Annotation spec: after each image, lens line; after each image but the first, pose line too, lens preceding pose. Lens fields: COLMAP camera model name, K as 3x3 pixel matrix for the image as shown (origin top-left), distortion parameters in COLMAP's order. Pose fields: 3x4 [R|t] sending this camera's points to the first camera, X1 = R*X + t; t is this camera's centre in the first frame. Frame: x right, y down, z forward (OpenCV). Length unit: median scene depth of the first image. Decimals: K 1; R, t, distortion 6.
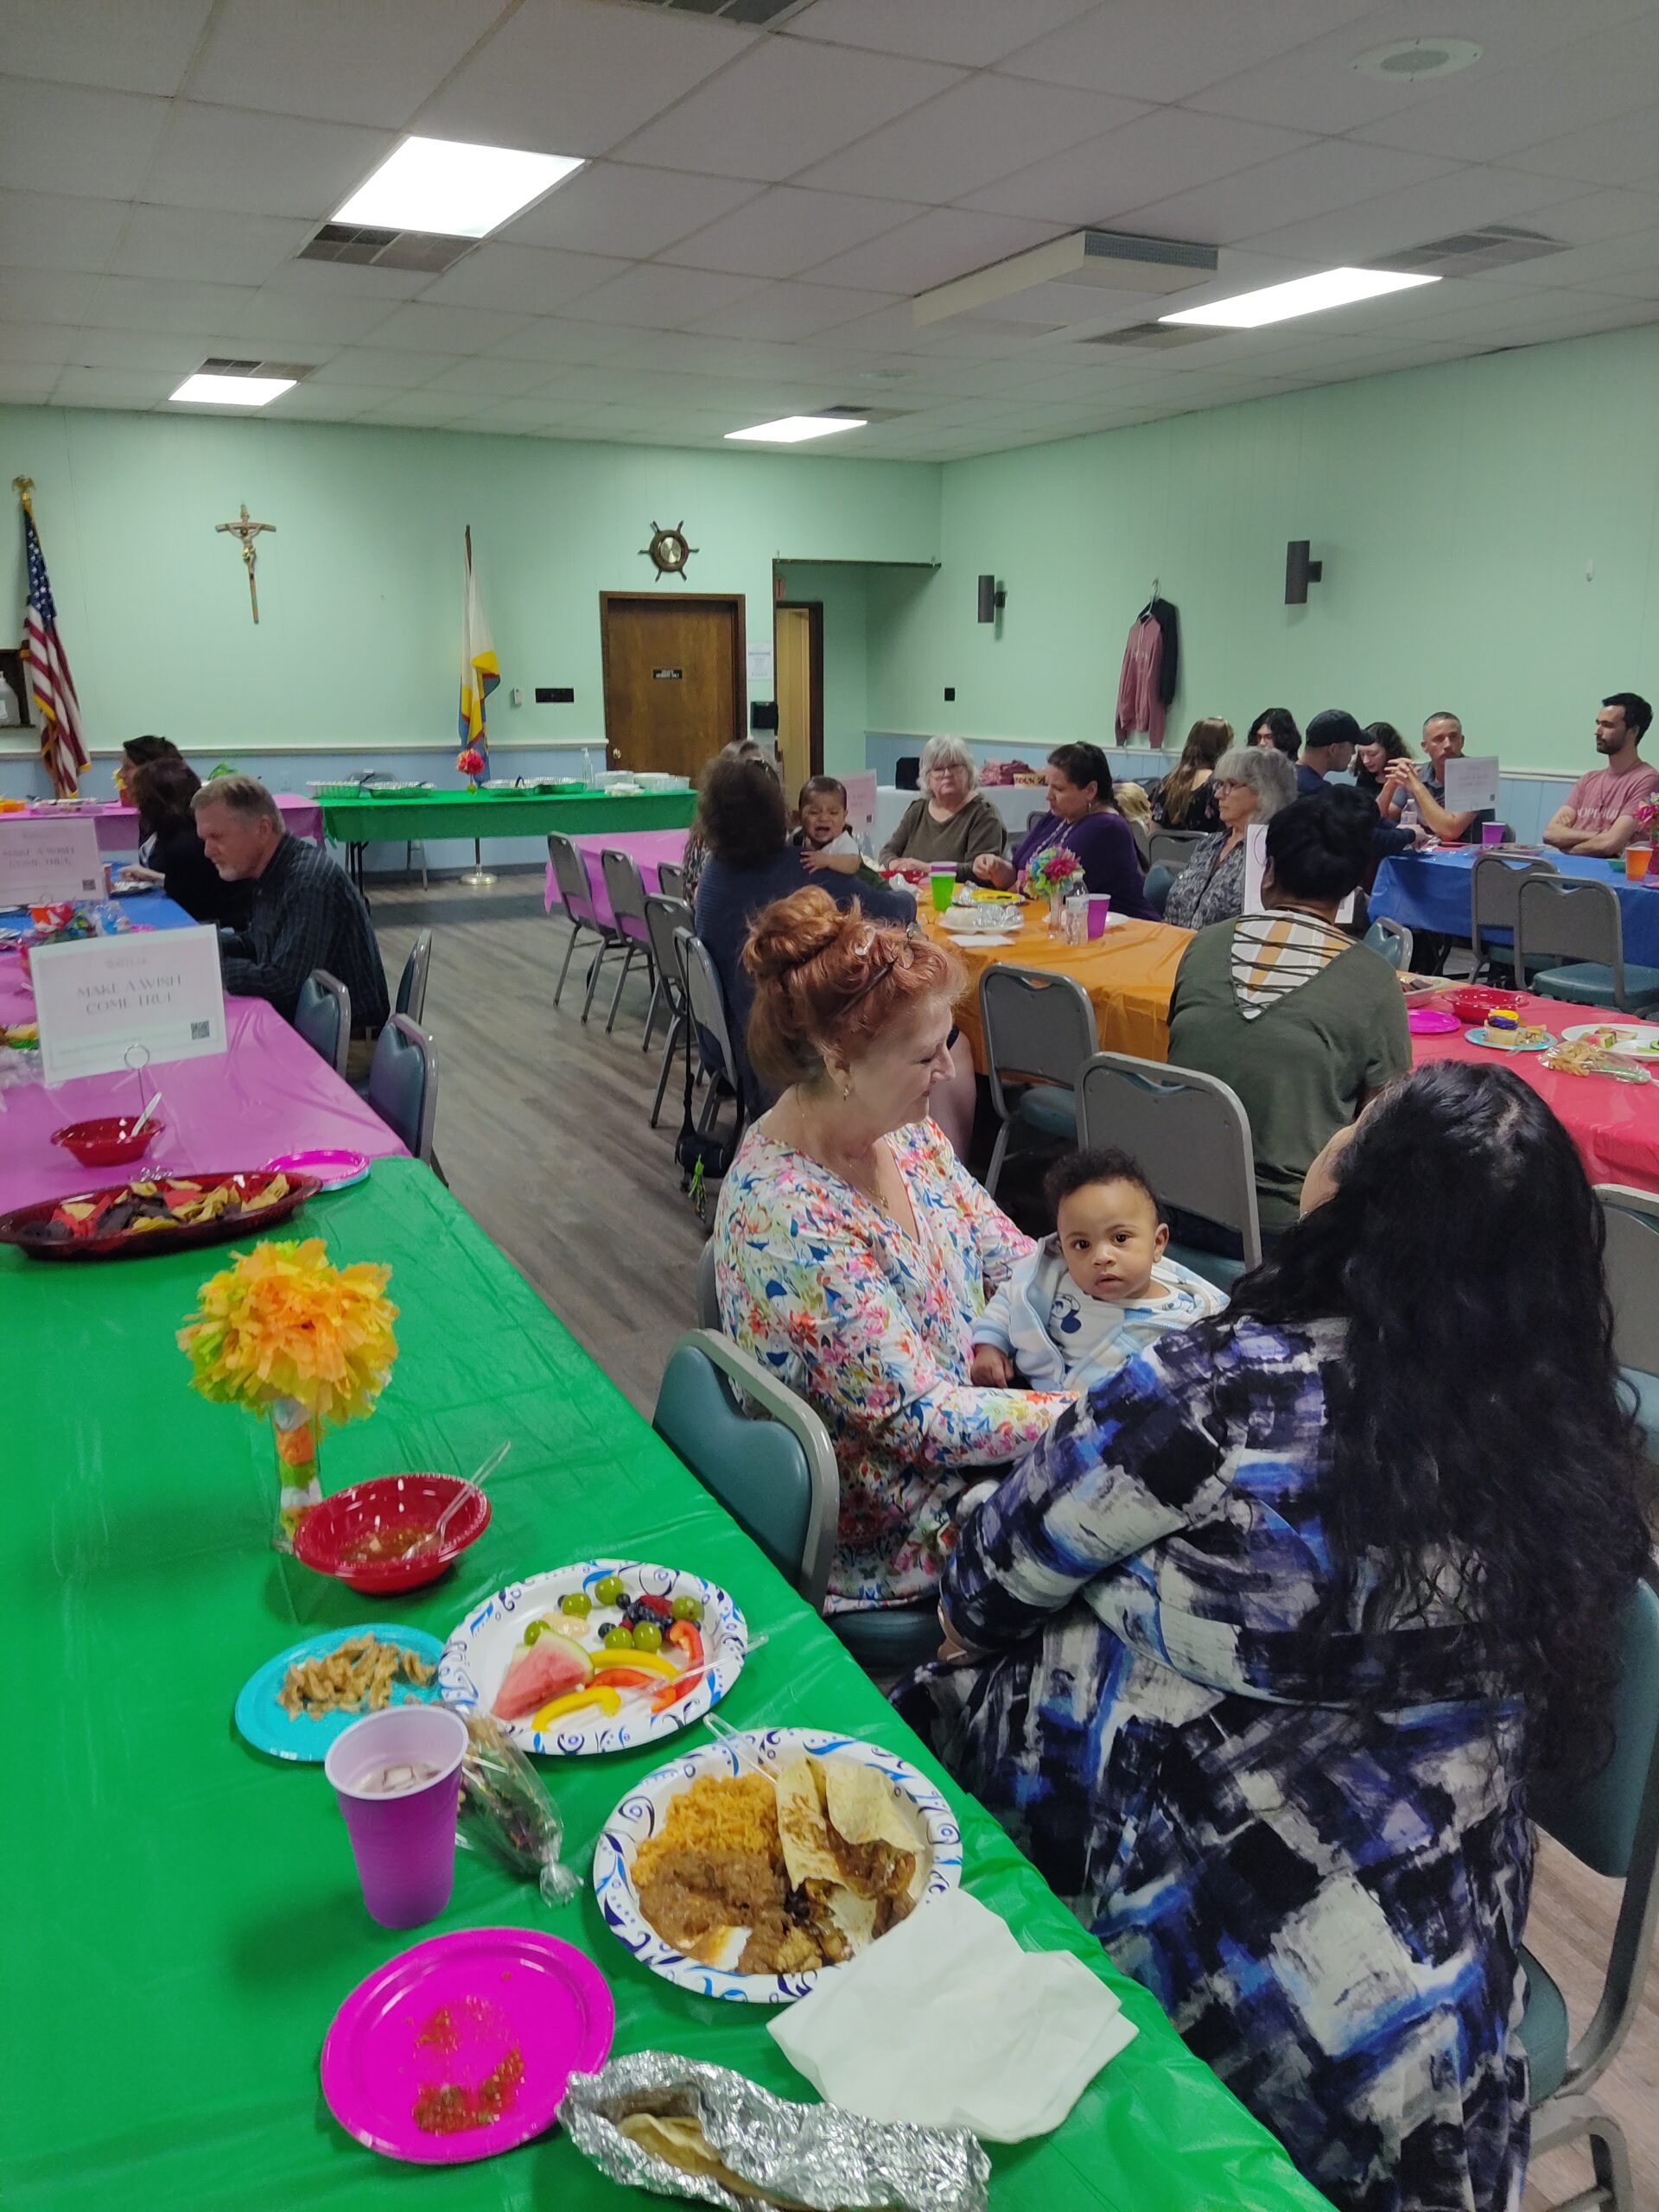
lens RADIAL K [[1598.7, 0, 843.7], [0, 1598.7, 1095.0], [0, 0, 1]] dist [0.056196, -0.075483]
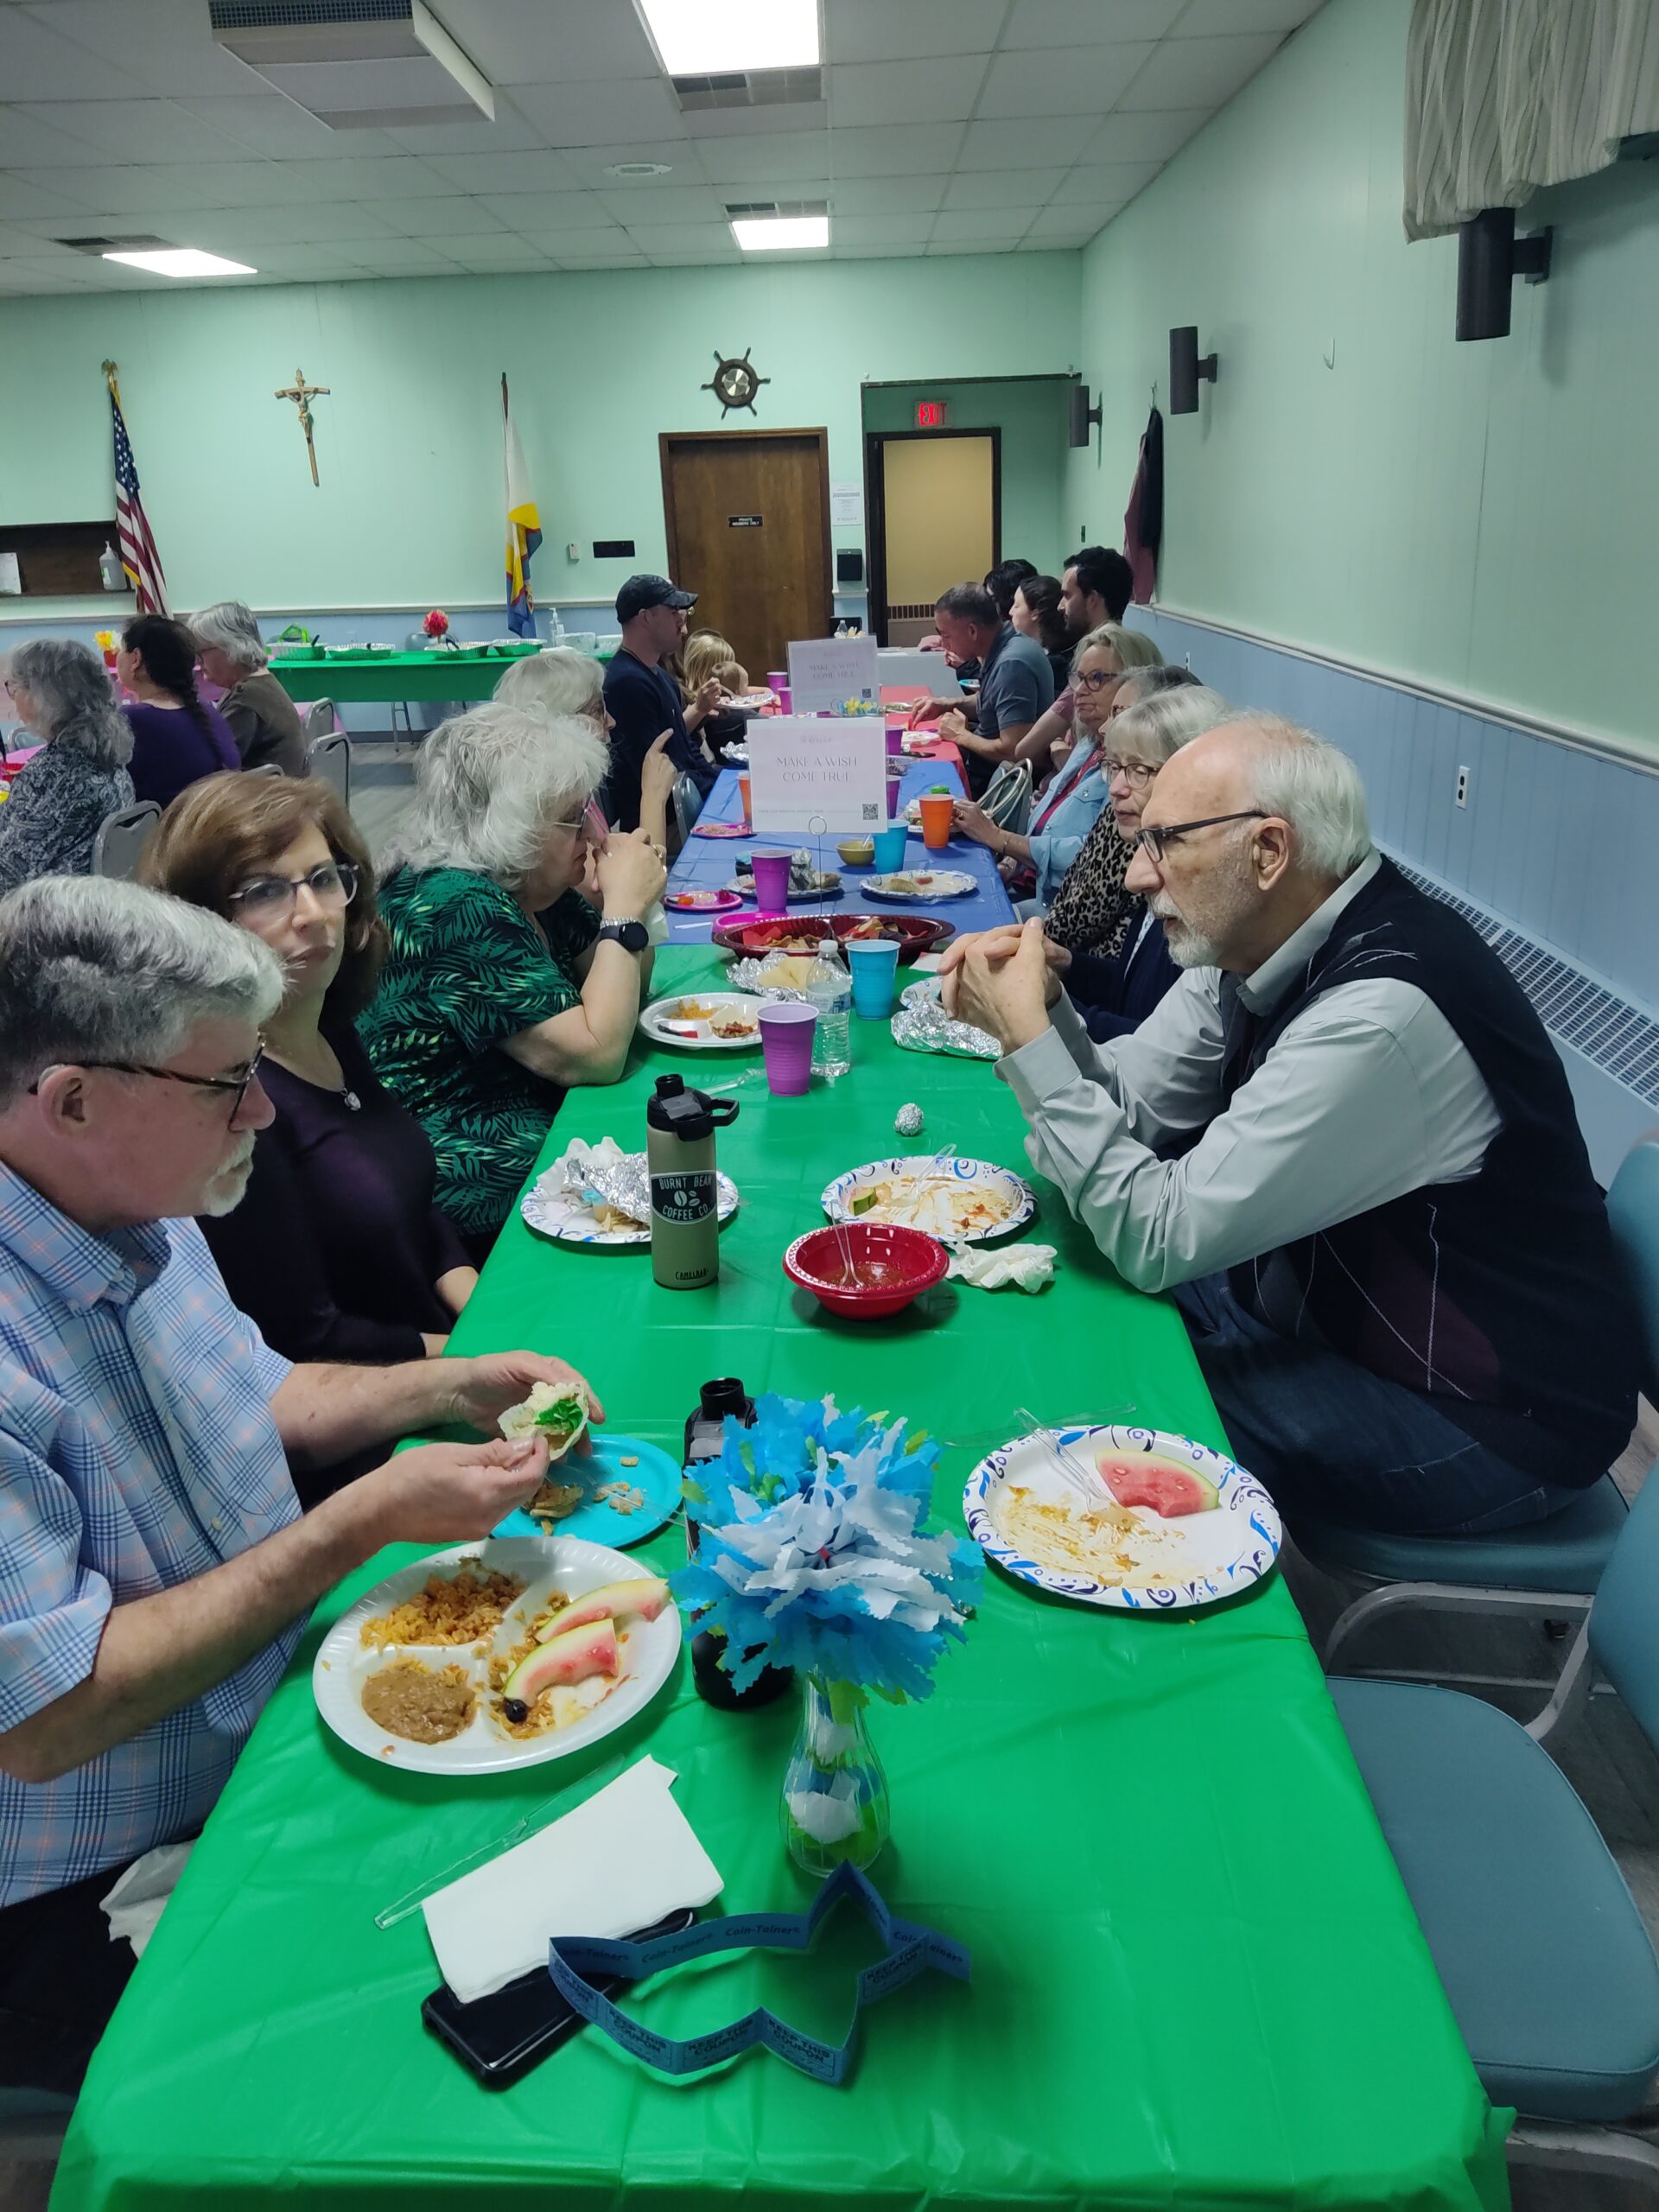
lens RADIAL K [[1598.7, 0, 813.4], [0, 1598.7, 1105.1], [0, 0, 1]] dist [0.056196, -0.075483]
pose [[0.880652, 0.136062, -0.453805, 0.424778], [-0.088029, 0.988186, 0.125452, -0.052147], [0.465514, -0.070532, 0.882226, 0.185382]]
